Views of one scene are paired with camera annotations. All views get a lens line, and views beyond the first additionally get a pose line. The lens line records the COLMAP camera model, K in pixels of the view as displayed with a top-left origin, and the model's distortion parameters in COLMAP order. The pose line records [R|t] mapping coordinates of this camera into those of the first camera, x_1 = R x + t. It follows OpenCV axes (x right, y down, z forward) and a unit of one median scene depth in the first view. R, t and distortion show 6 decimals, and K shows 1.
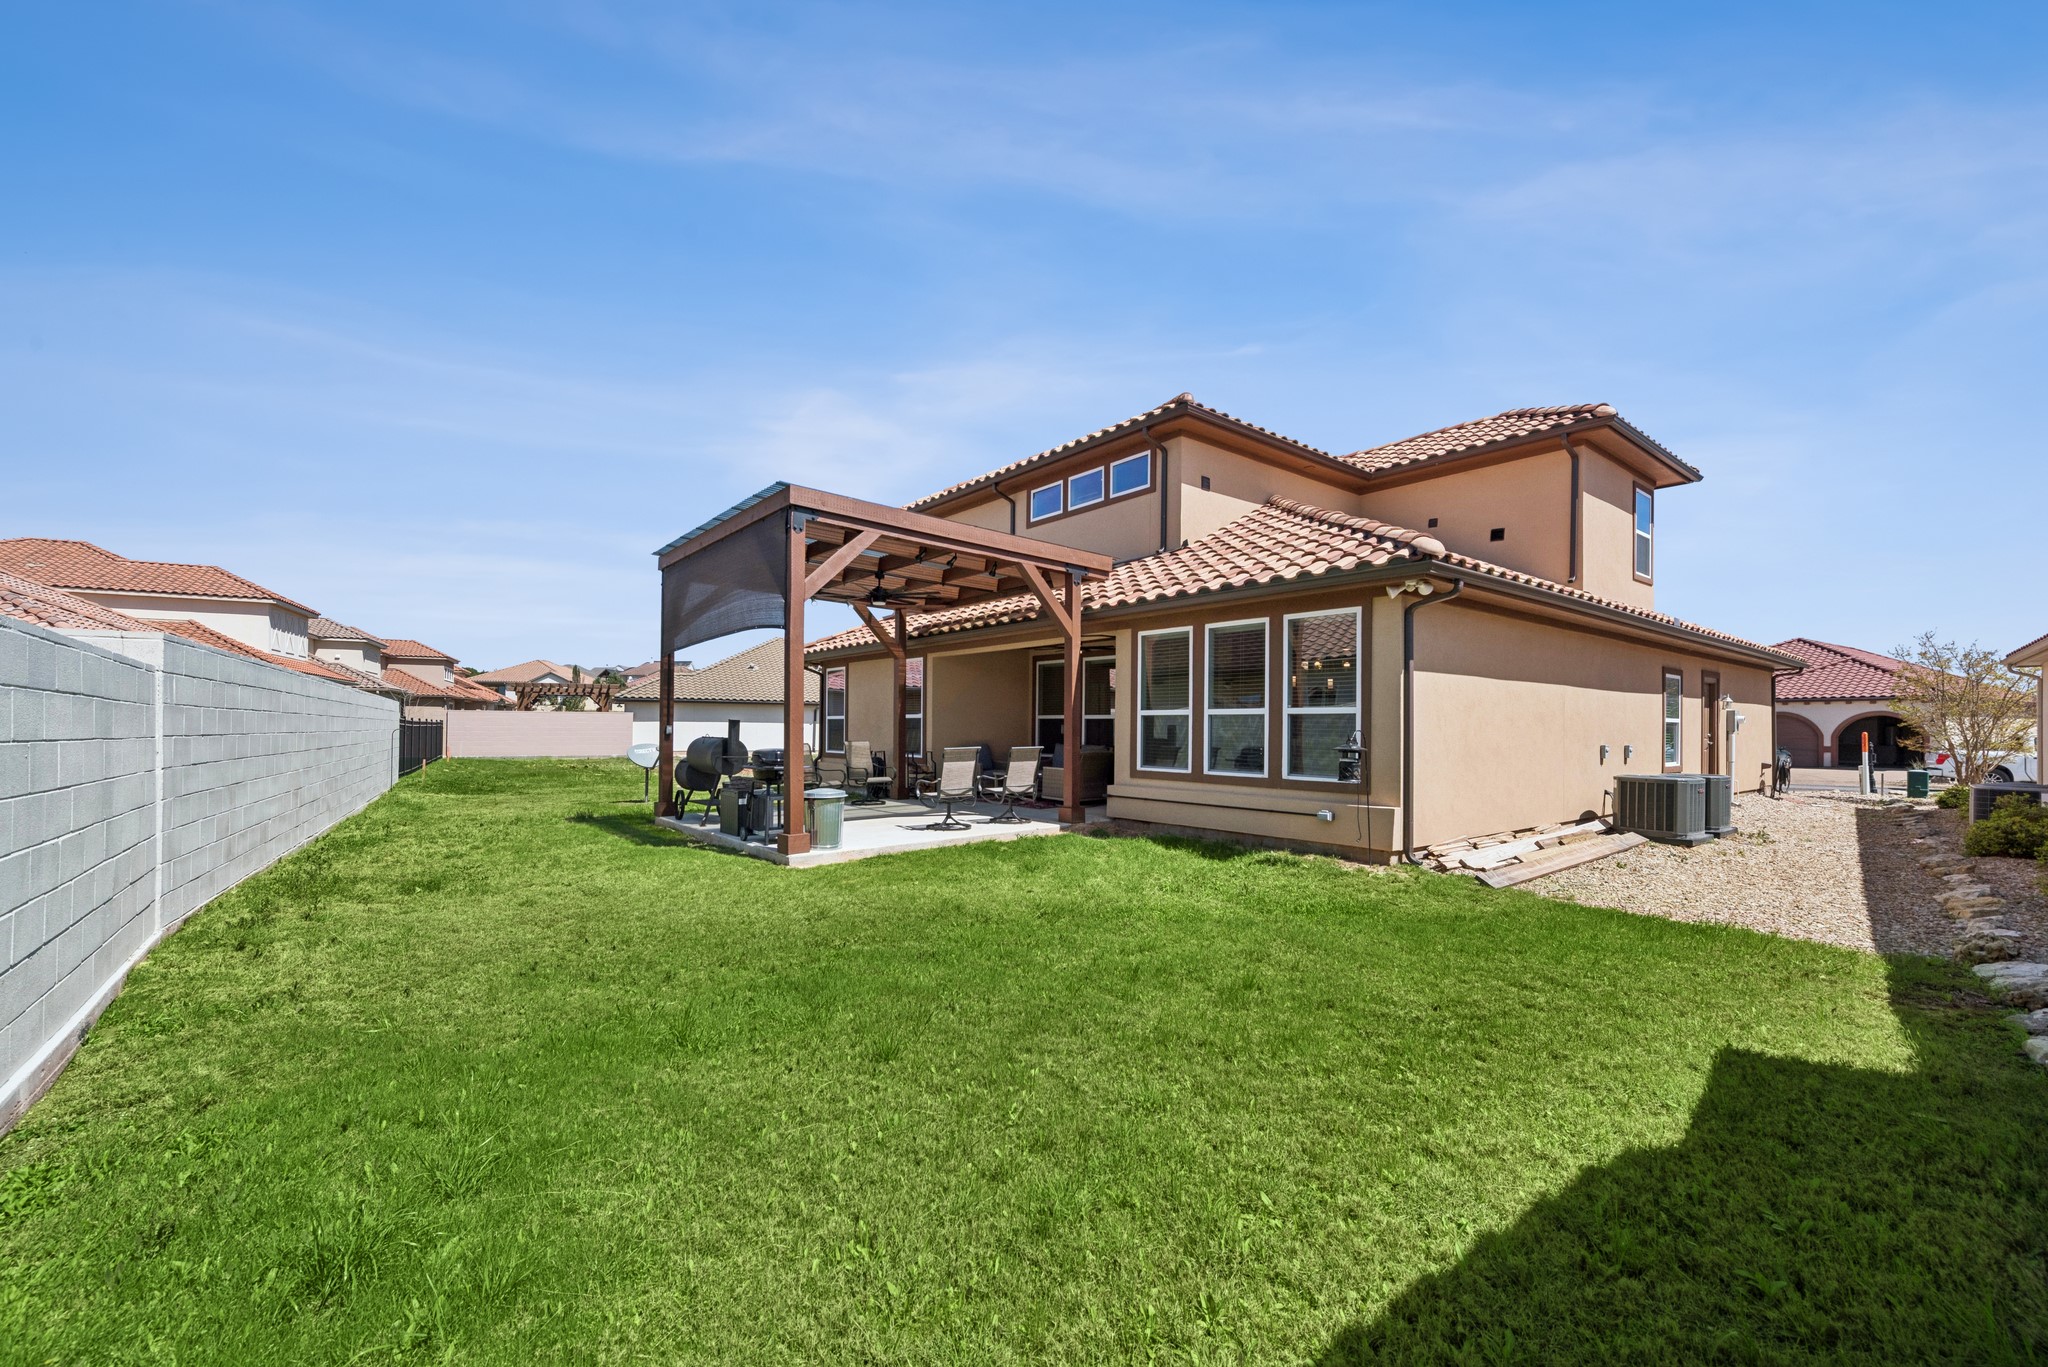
lens RADIAL K [[804.7, 0, 1019.1], [0, 804.7, 706.3], [0, 0, 1]] dist [0.015929, -0.005760]
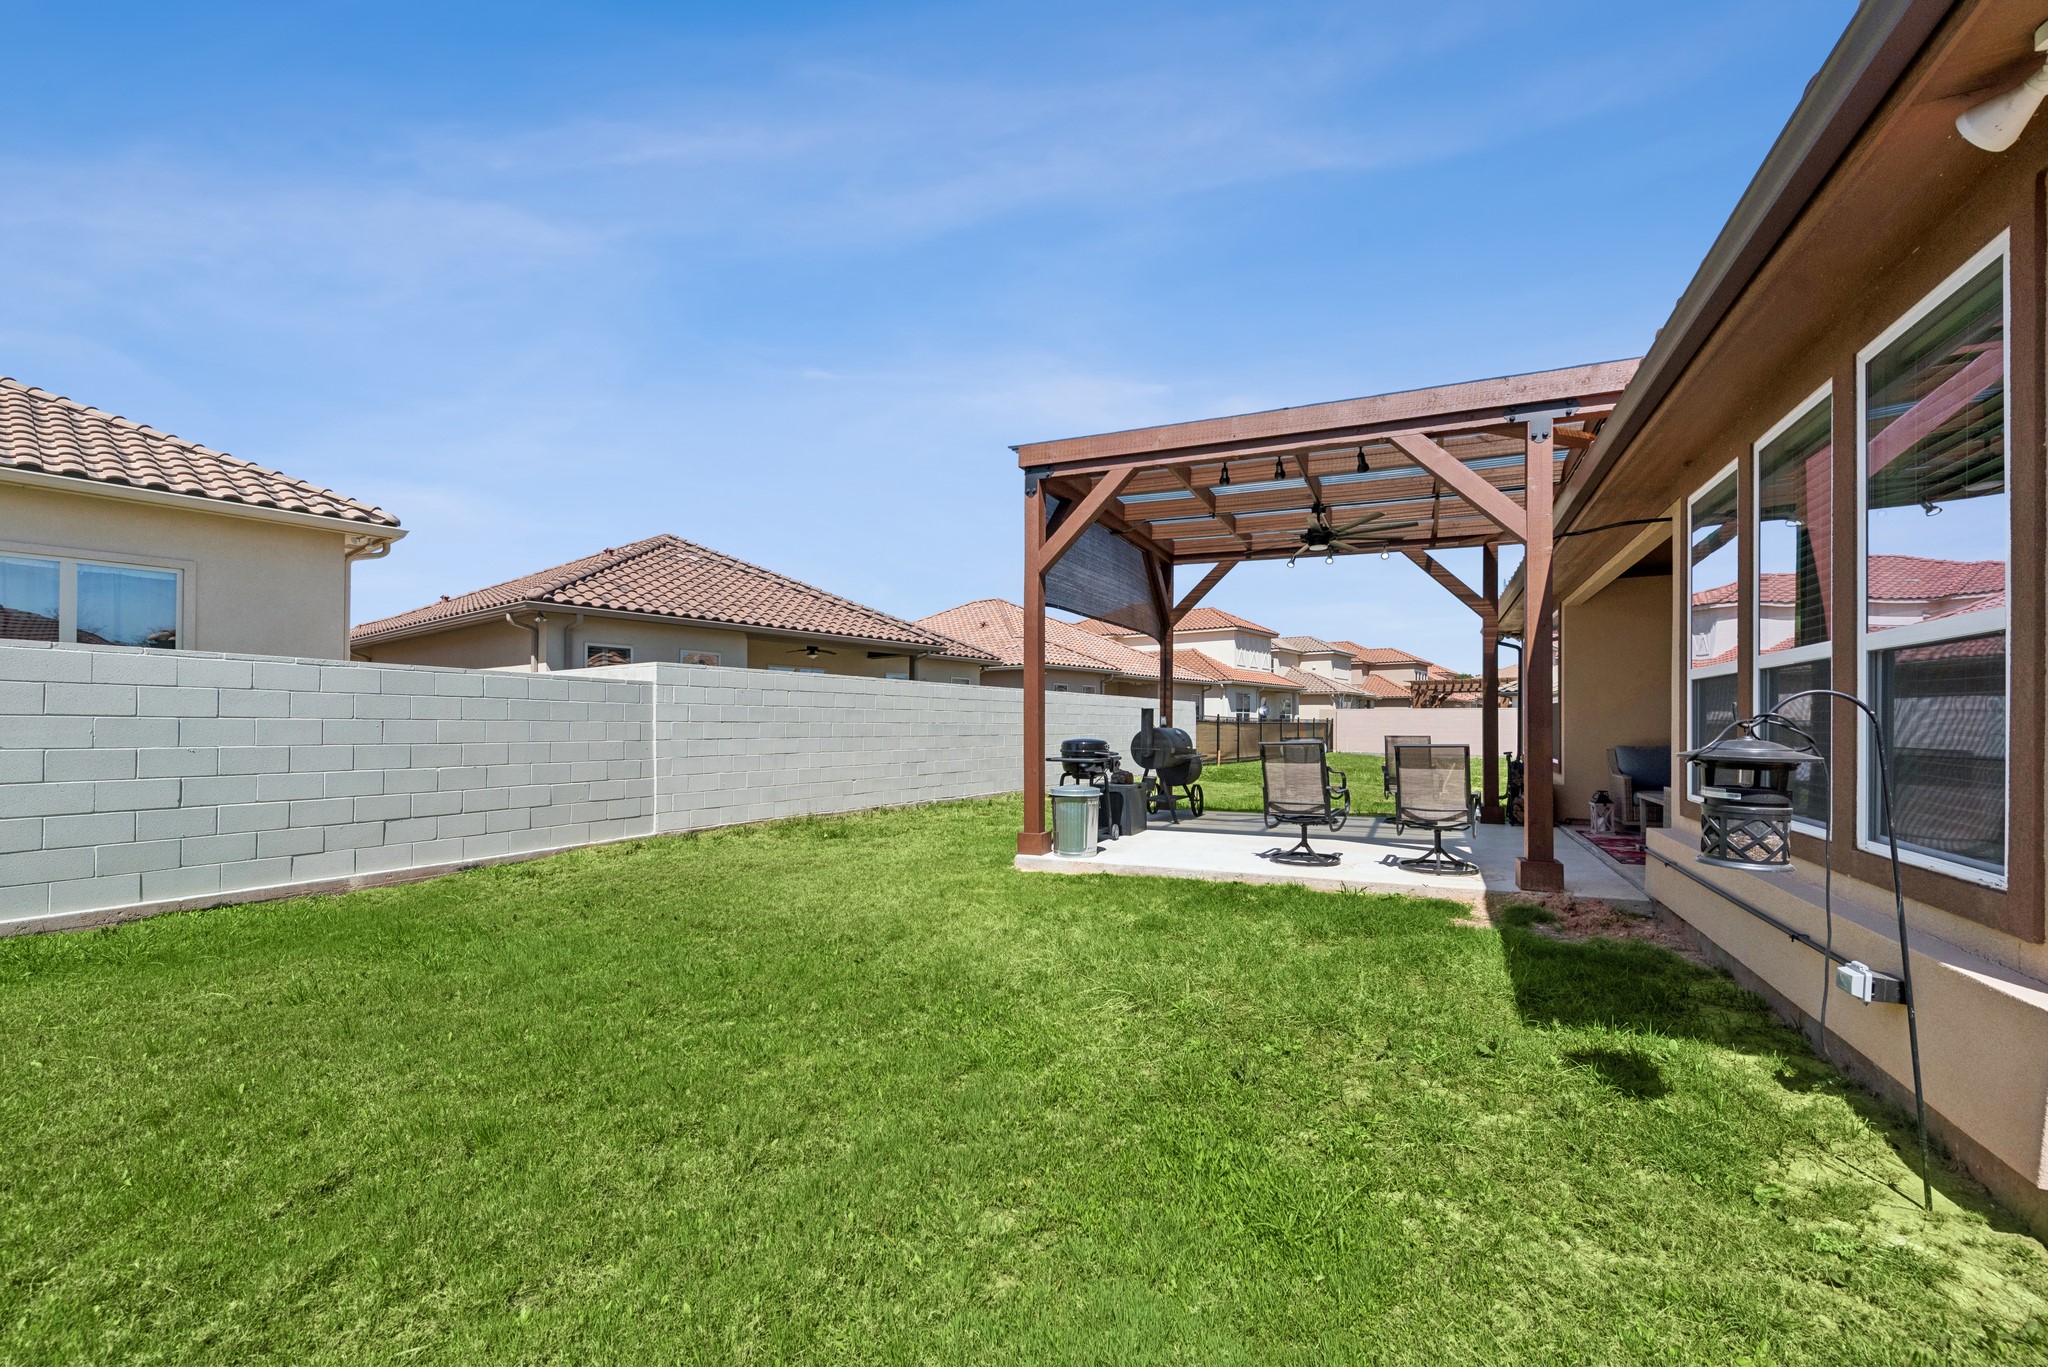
lens RADIAL K [[804.7, 0, 1019.1], [0, 804.7, 706.3], [0, 0, 1]] dist [0.015929, -0.005760]
pose [[0.418714, -0.021944, -0.907853, 0.365369], [0.022578, 0.999651, -0.013749, 0.021408], [0.907837, -0.014741, 0.419063, 0.415119]]
